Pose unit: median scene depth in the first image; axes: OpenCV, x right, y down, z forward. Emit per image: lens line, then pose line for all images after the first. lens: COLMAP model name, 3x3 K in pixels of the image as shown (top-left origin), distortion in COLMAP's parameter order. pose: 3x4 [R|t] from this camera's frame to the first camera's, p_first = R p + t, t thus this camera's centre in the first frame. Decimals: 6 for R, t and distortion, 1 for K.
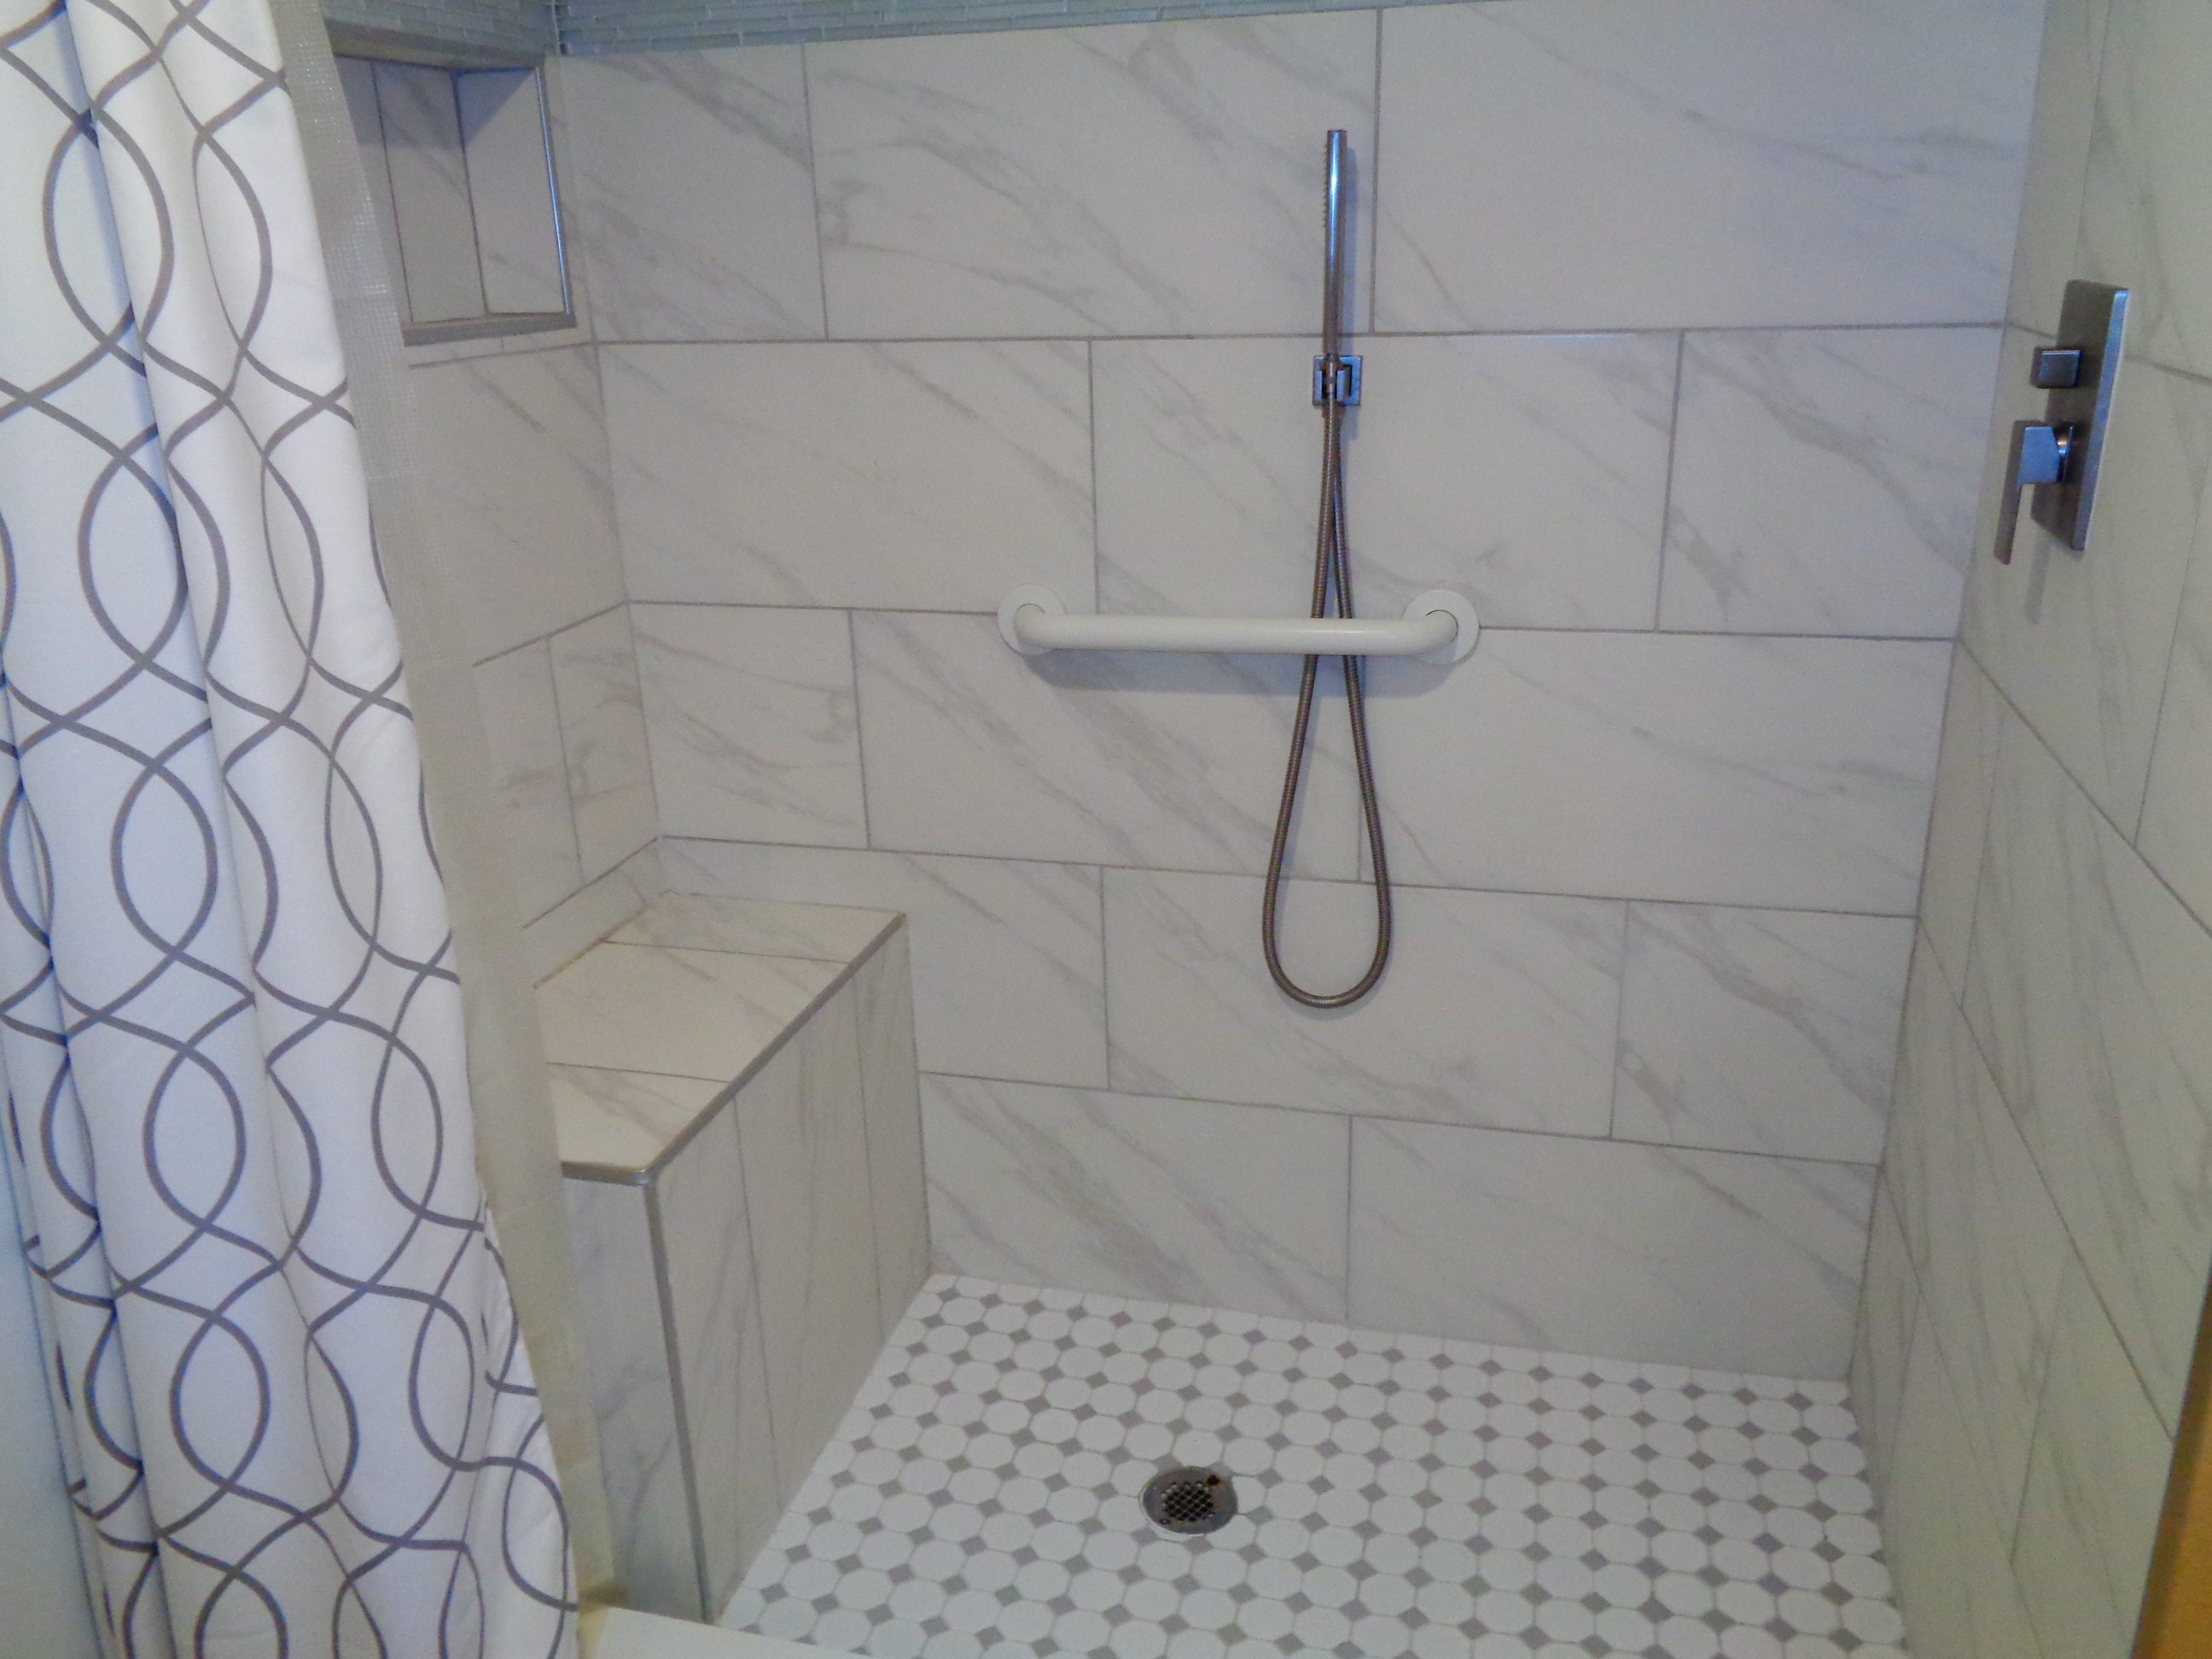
lens RADIAL K [[1649.2, 0, 1108.7], [0, 1649.2, 825.0], [0, 0, 1]] dist [0.004084, 0.000313]
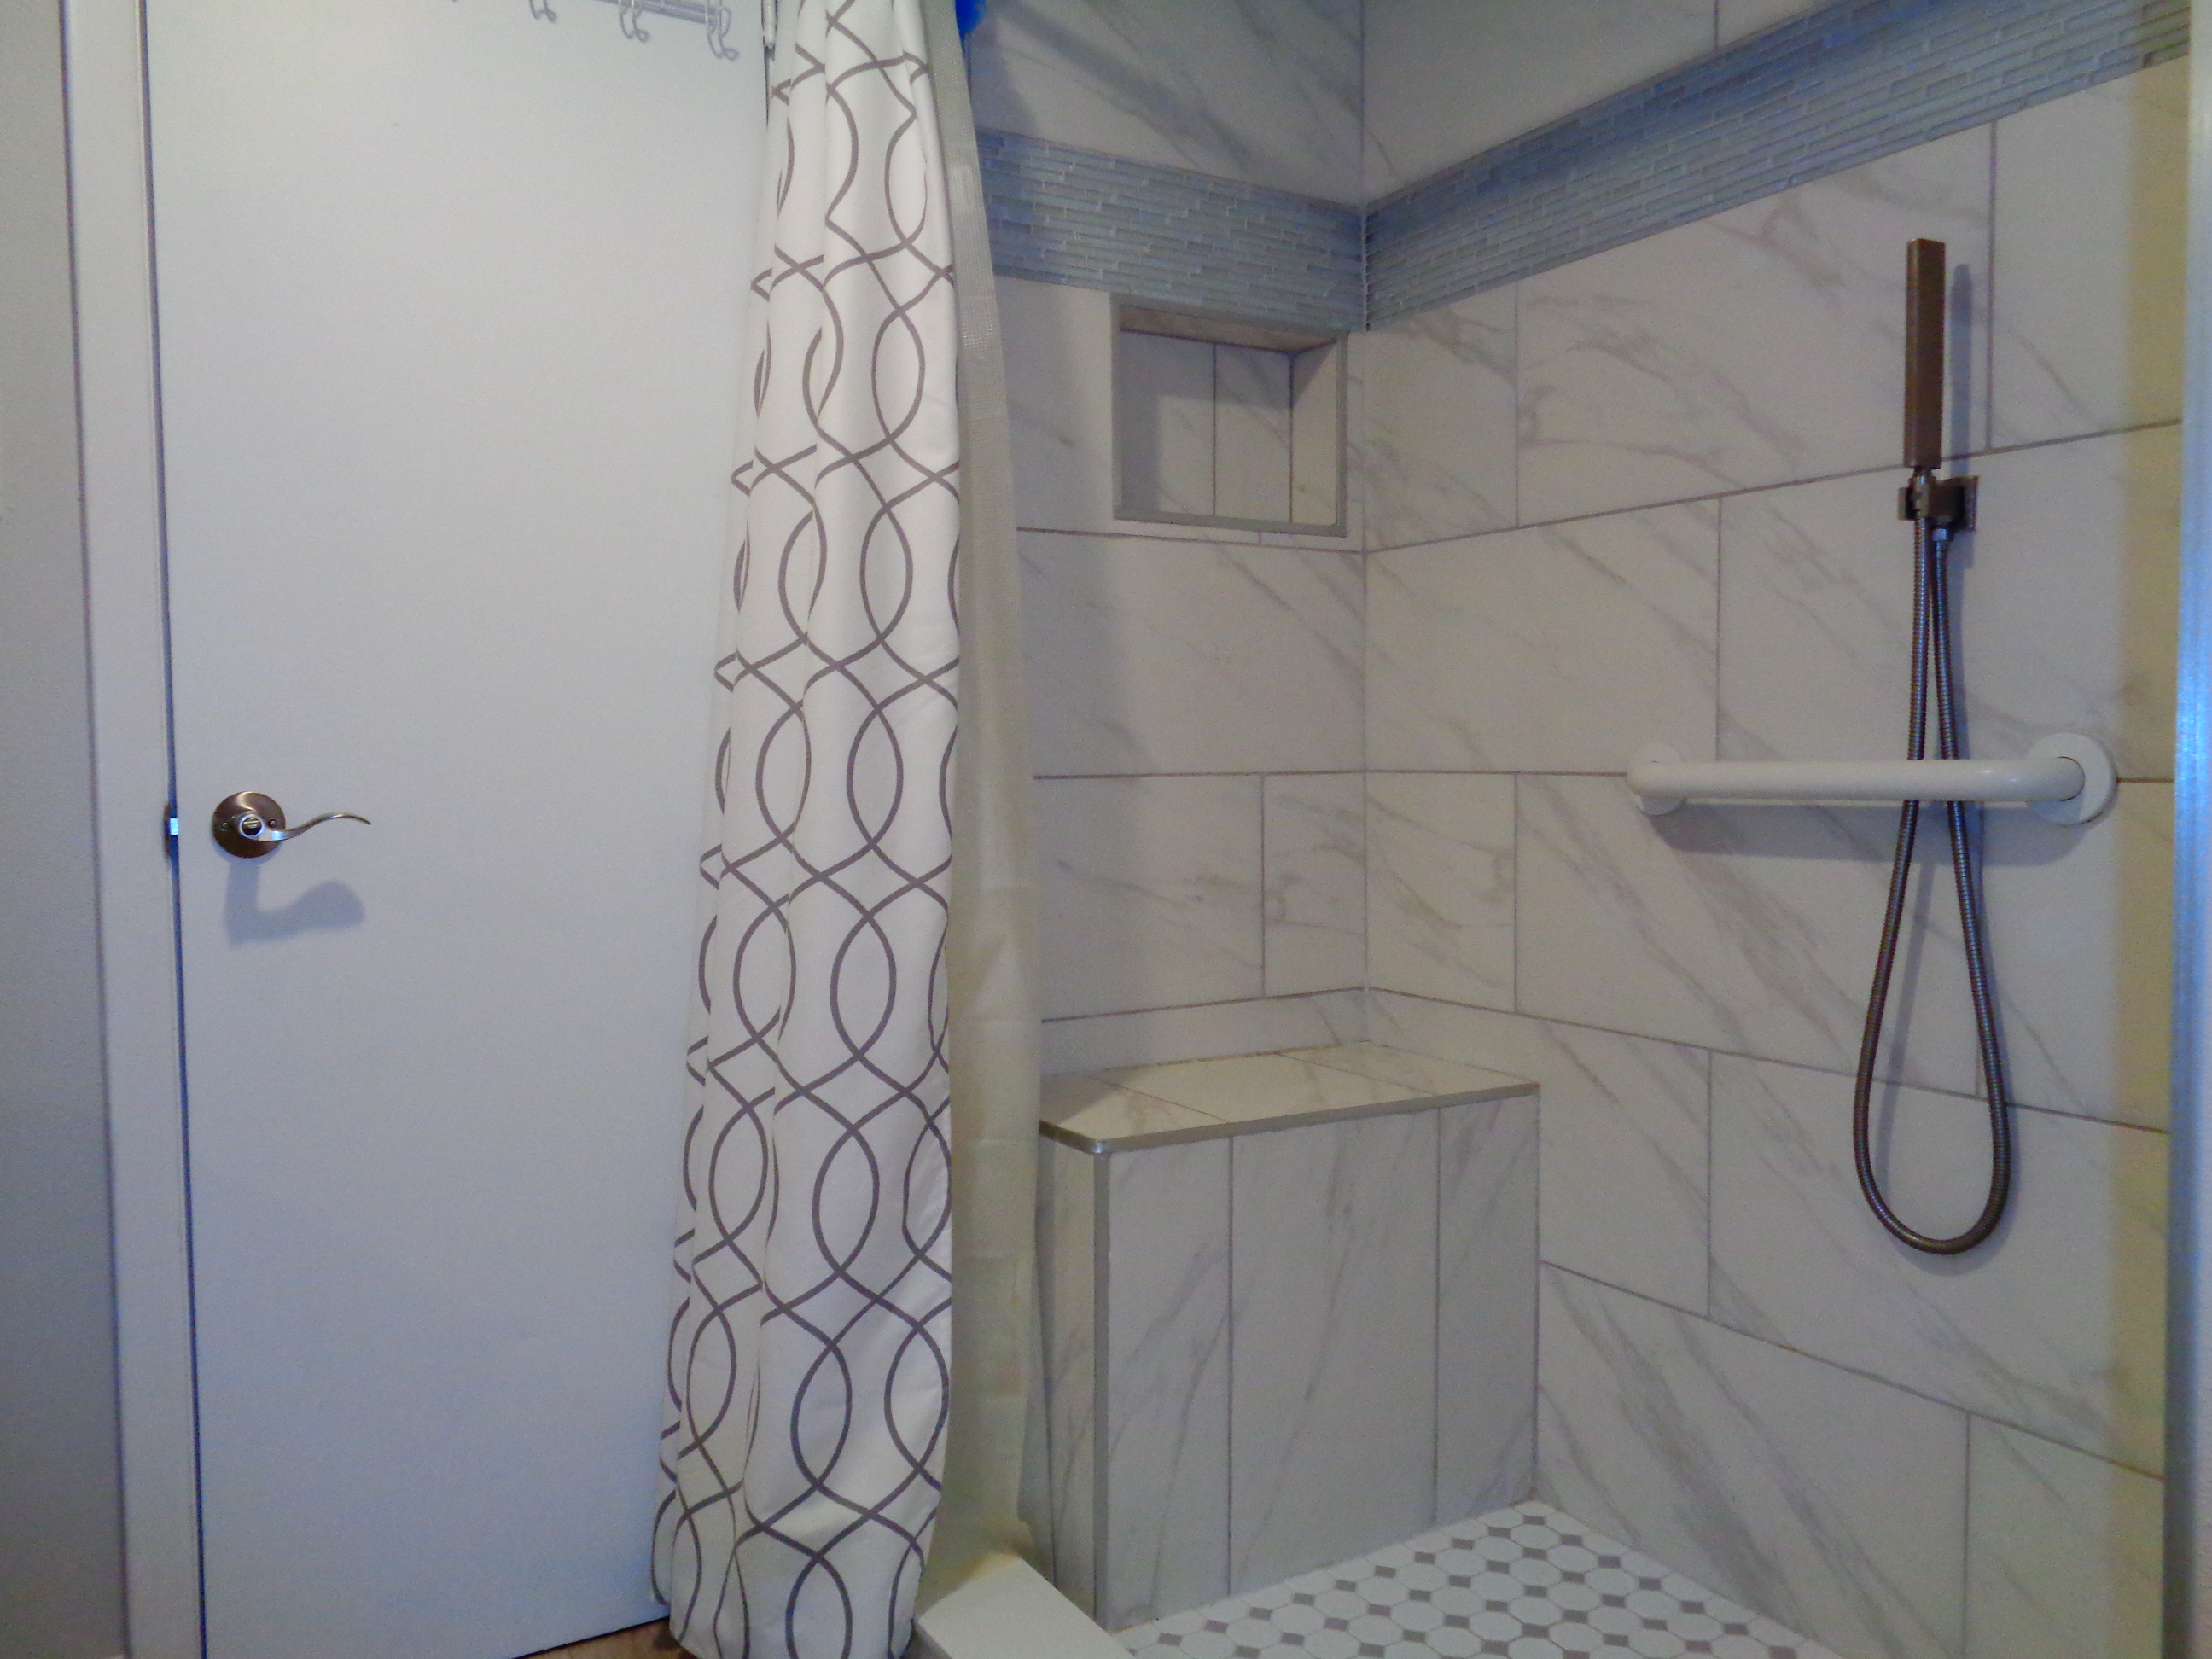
lens RADIAL K [[1628.4, 0, 1106.0], [0, 1628.4, 829.5], [0, 0, 1]] dist [-0.003663, -0.008750]
pose [[0.715505, 0.058381, -0.696164, 0.419608], [-0.245898, 0.953779, -0.172745, 0.162687], [0.653901, 0.294785, 0.696789, 0.118293]]
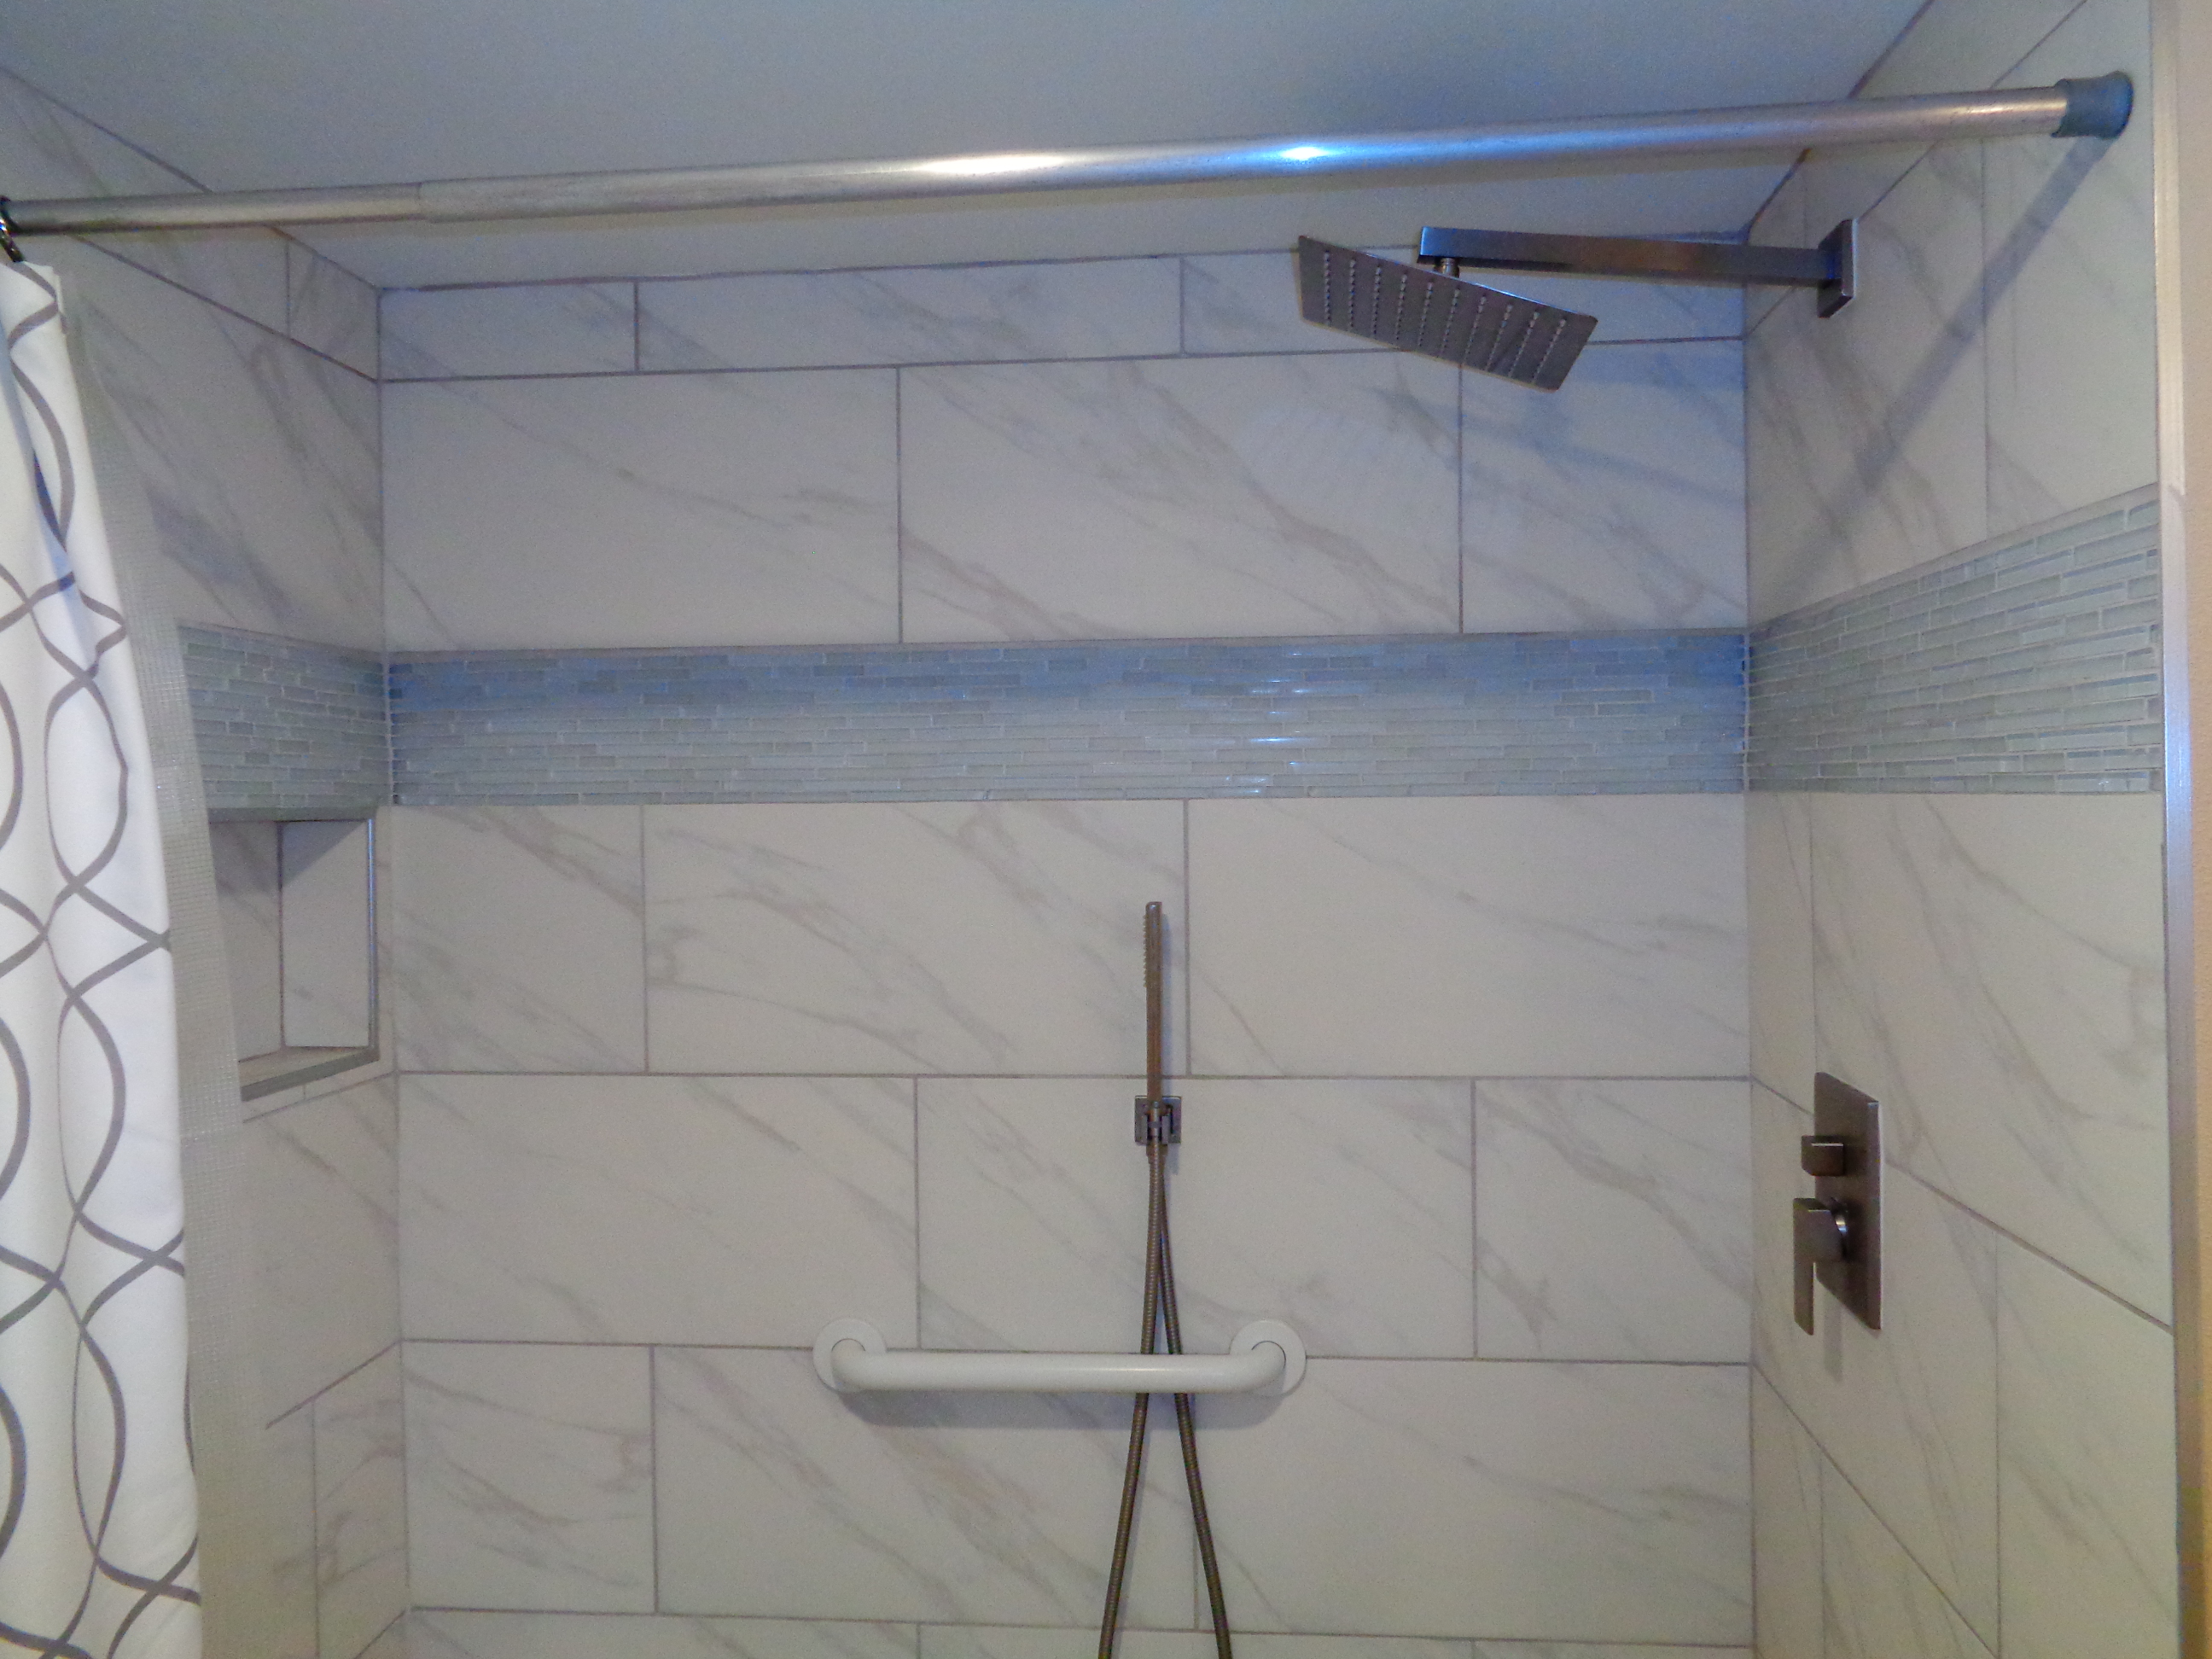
lens RADIAL K [[1648.4, 0, 1105.7], [0, 1648.4, 840.3], [0, 0, 1]] dist [0.006651, 0.002254]
pose [[0.986106, 0.011770, 0.165700, -0.065706], [0.042032, 0.947350, -0.317430, -0.102164], [-0.160712, 0.319984, 0.933693, -0.023278]]
